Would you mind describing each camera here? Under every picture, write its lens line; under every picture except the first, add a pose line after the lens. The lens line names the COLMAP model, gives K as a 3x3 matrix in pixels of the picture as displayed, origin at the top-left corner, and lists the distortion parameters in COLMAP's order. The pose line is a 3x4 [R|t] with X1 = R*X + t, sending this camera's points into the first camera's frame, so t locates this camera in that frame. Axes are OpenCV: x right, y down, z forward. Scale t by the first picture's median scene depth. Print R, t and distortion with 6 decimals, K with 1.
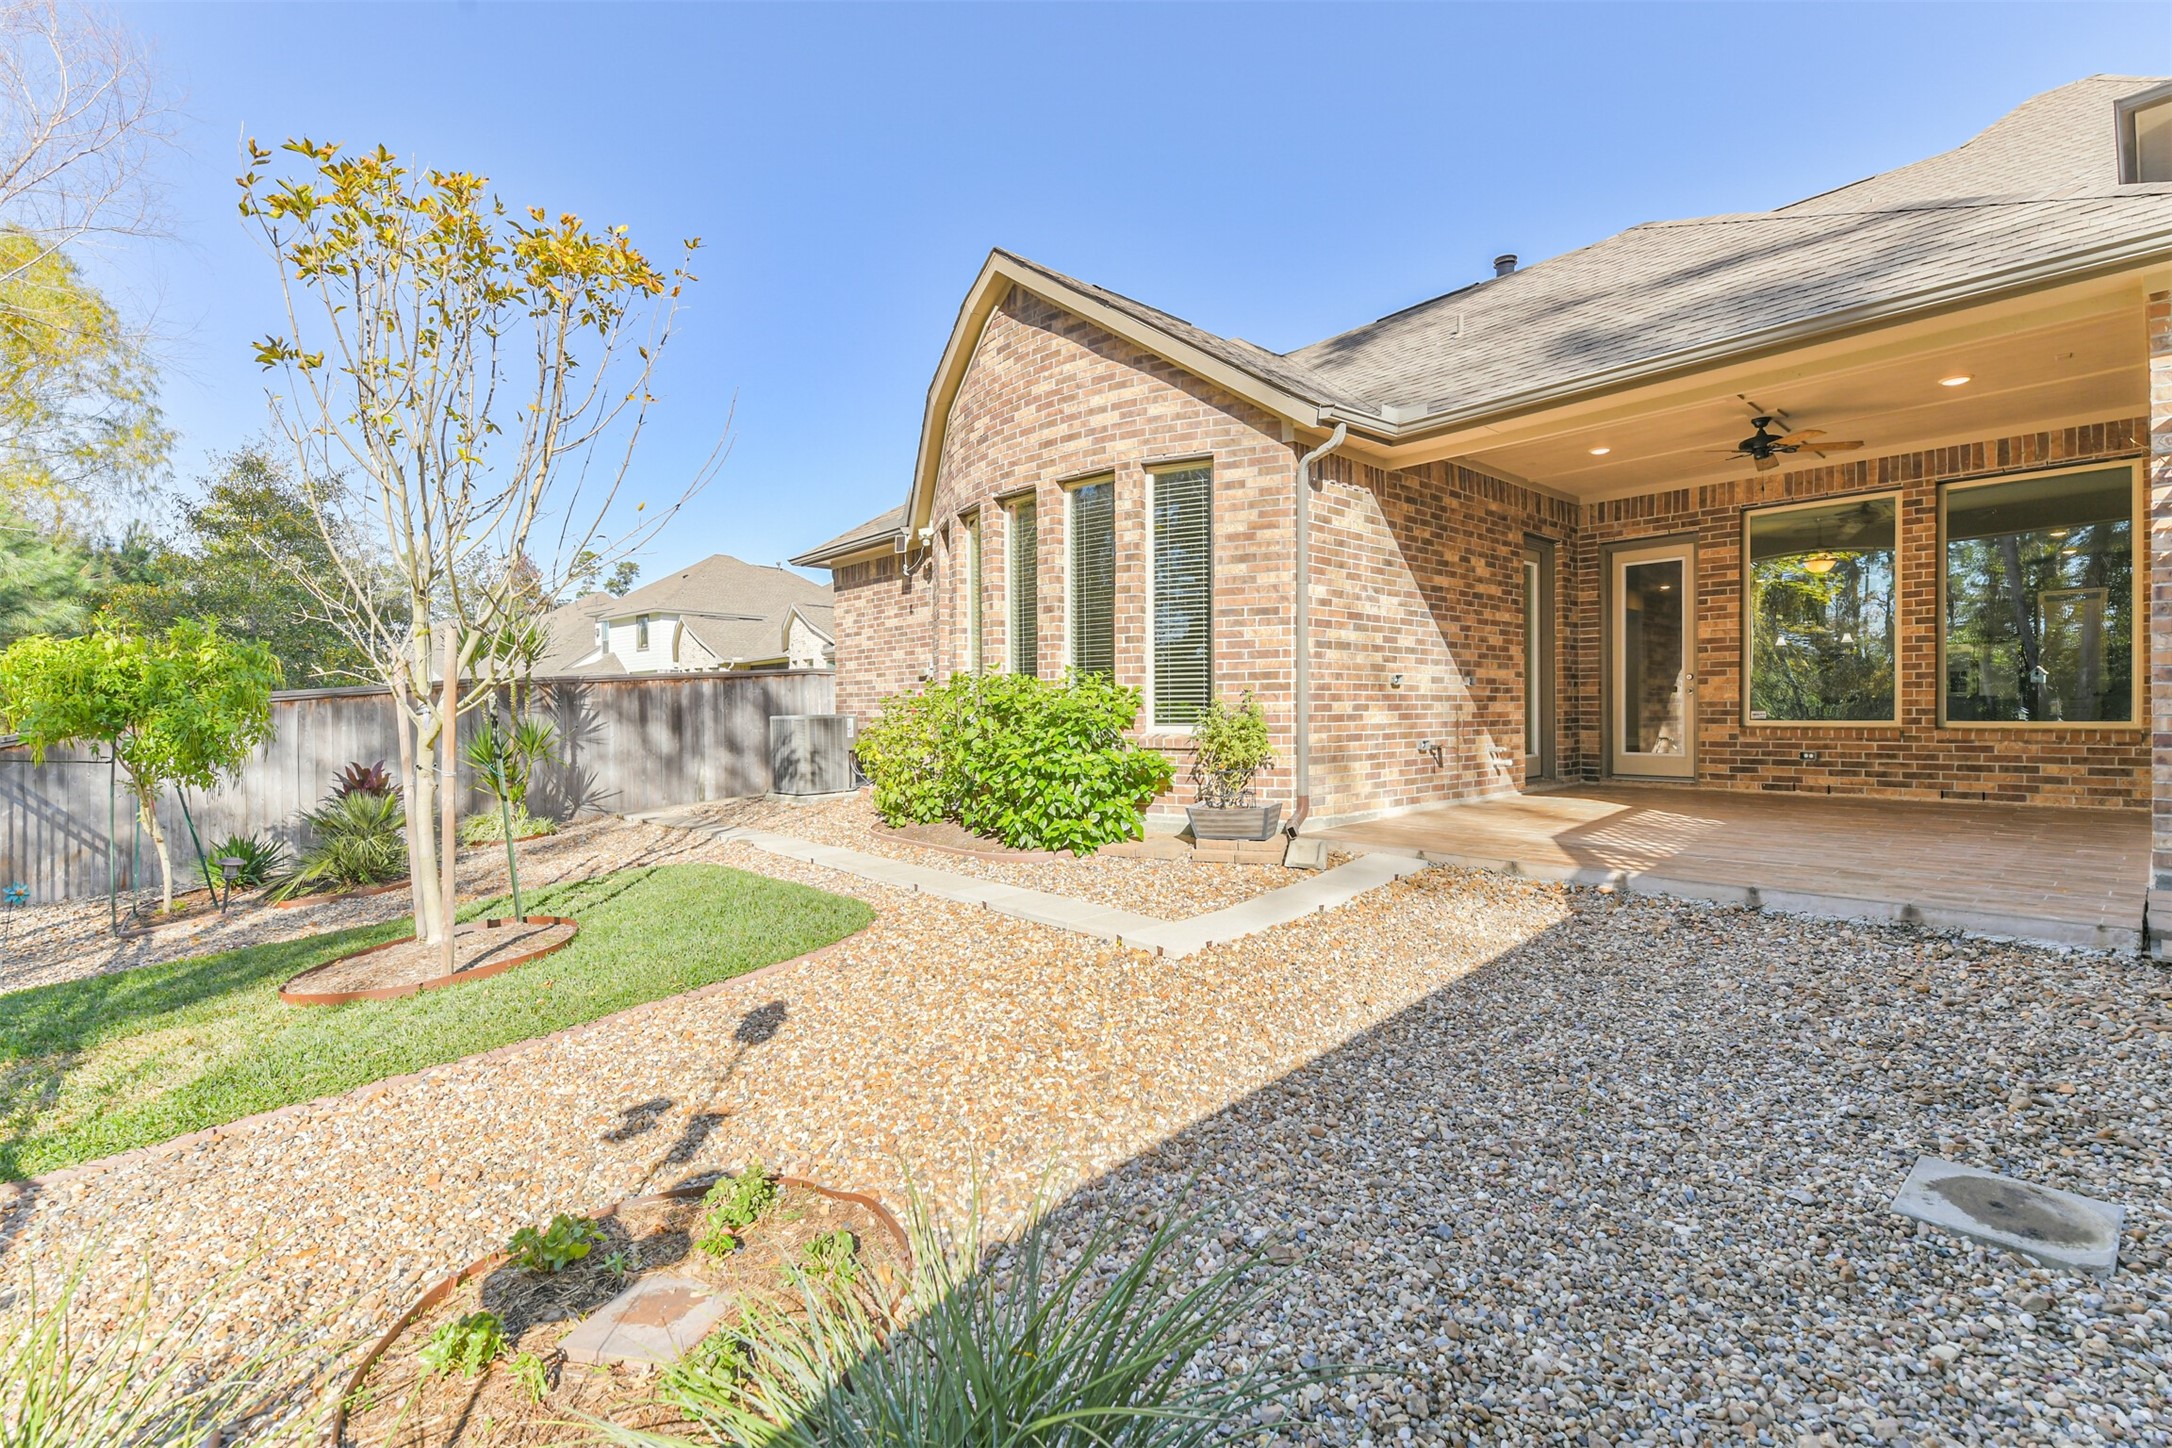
lens RADIAL K [[932.3, 0, 1089.0], [0, 932.3, 715.5], [0, 0, 1]] dist [0.016499, -0.006660]
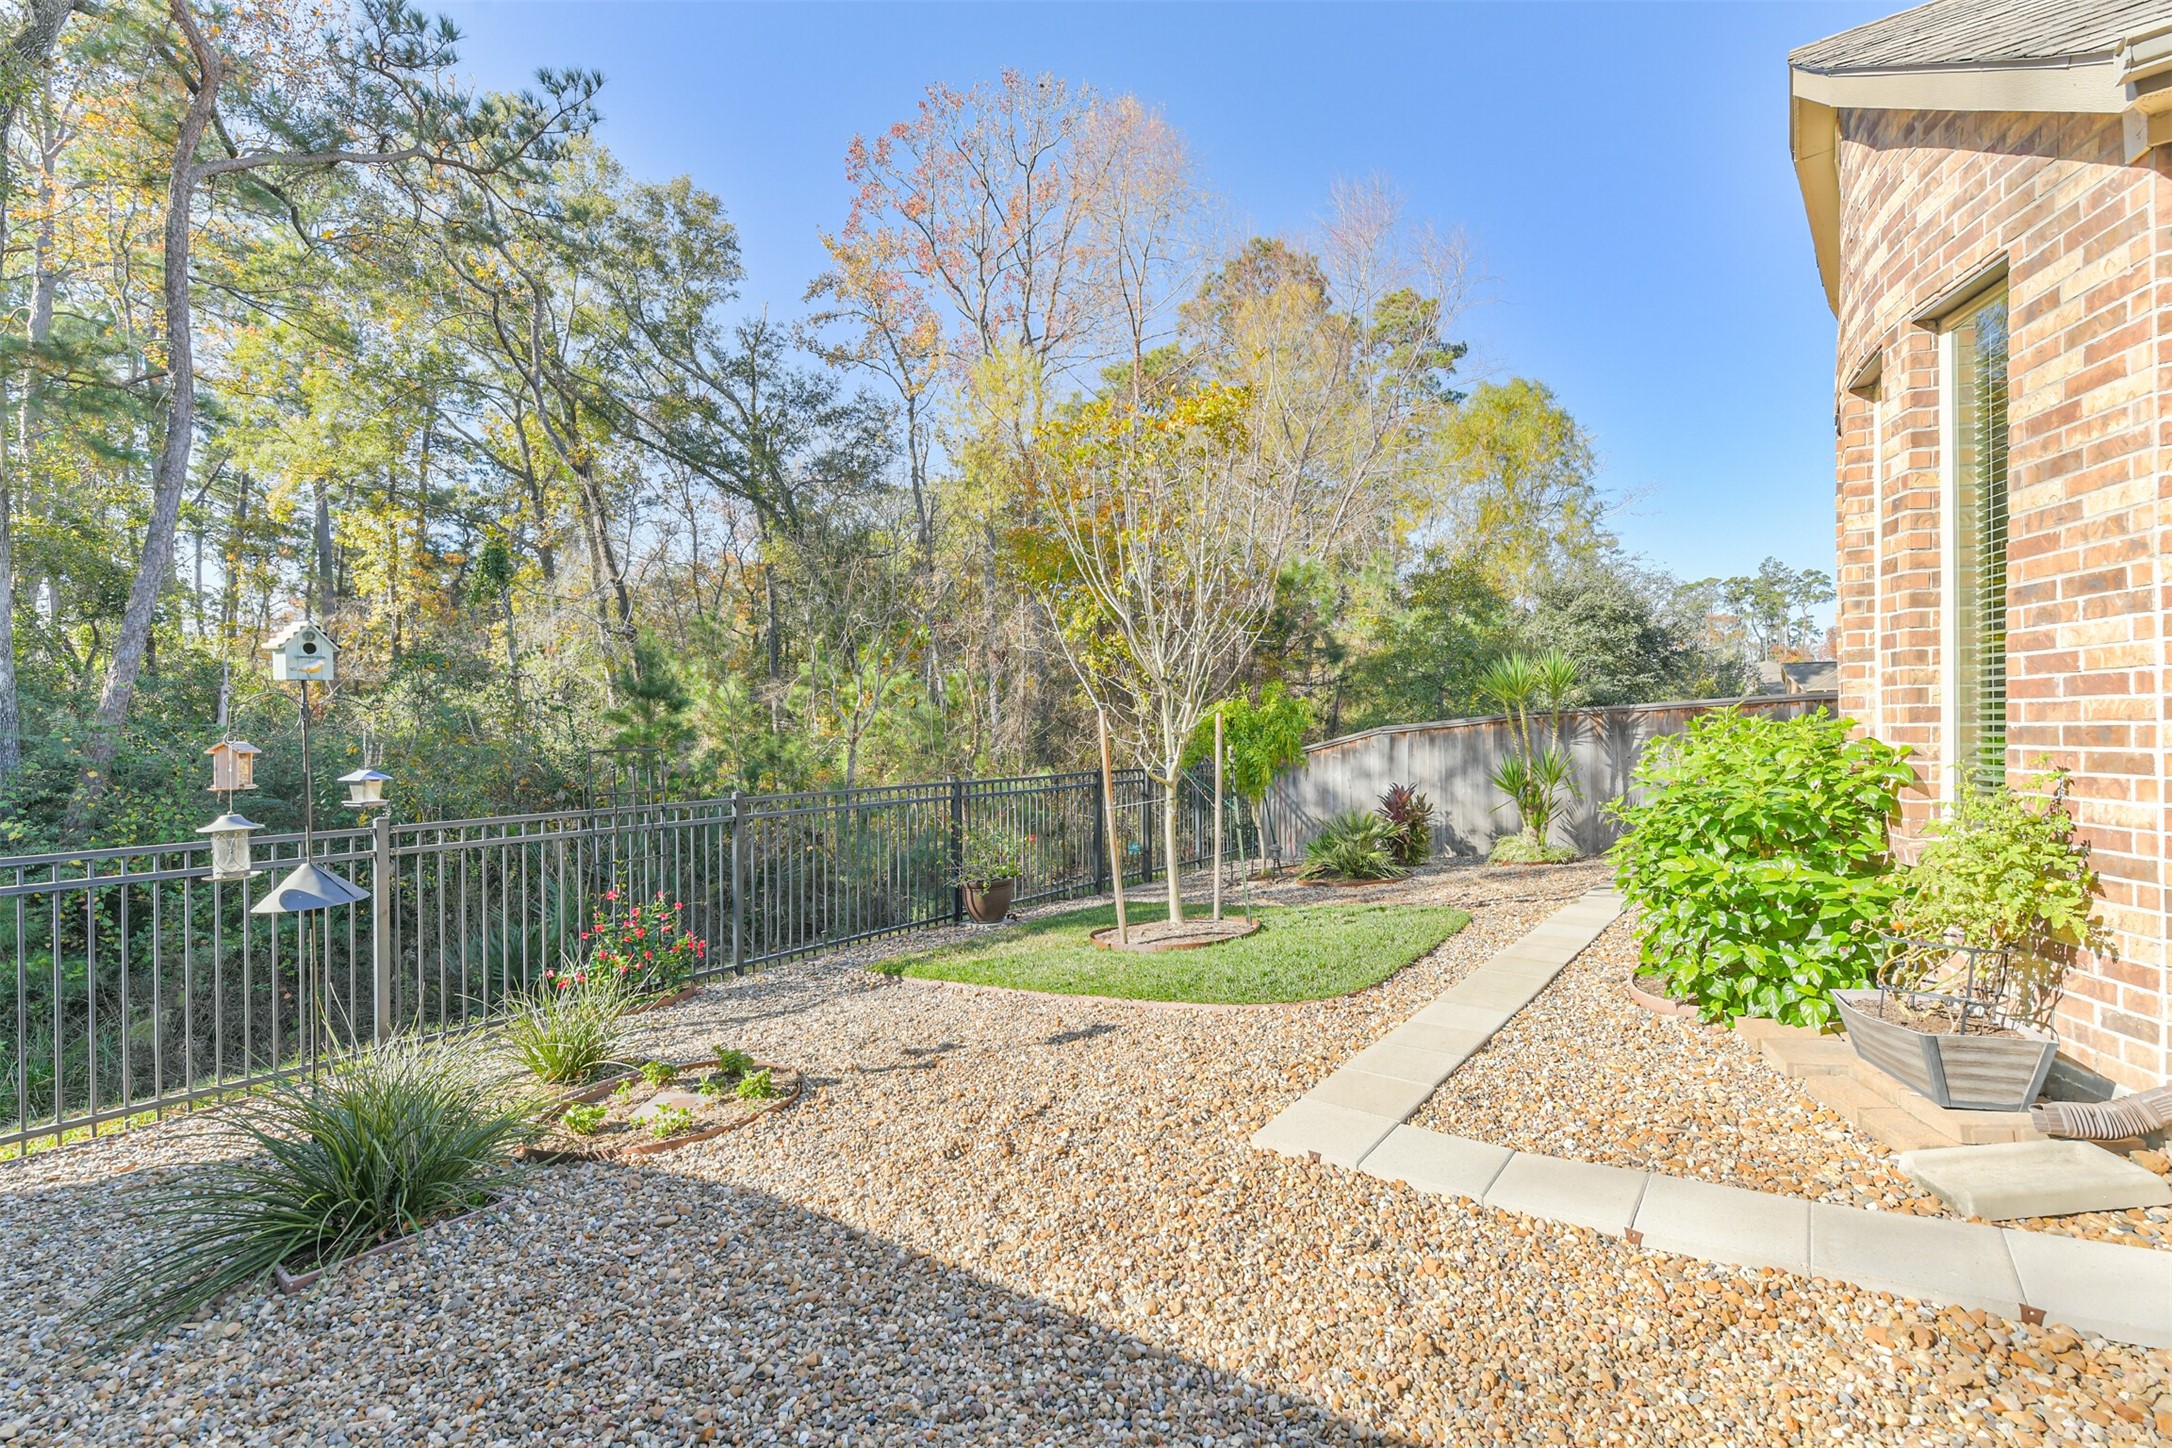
lens RADIAL K [[932.3, 0, 1081.8], [0, 932.3, 722.1], [0, 0, 1]] dist [0.016499, -0.006660]
pose [[0.180247, 0.001321, -0.983621, 0.510897], [0.007251, 0.999970, 0.002672, -0.051983], [0.983595, -0.007614, 0.180232, 0.461030]]
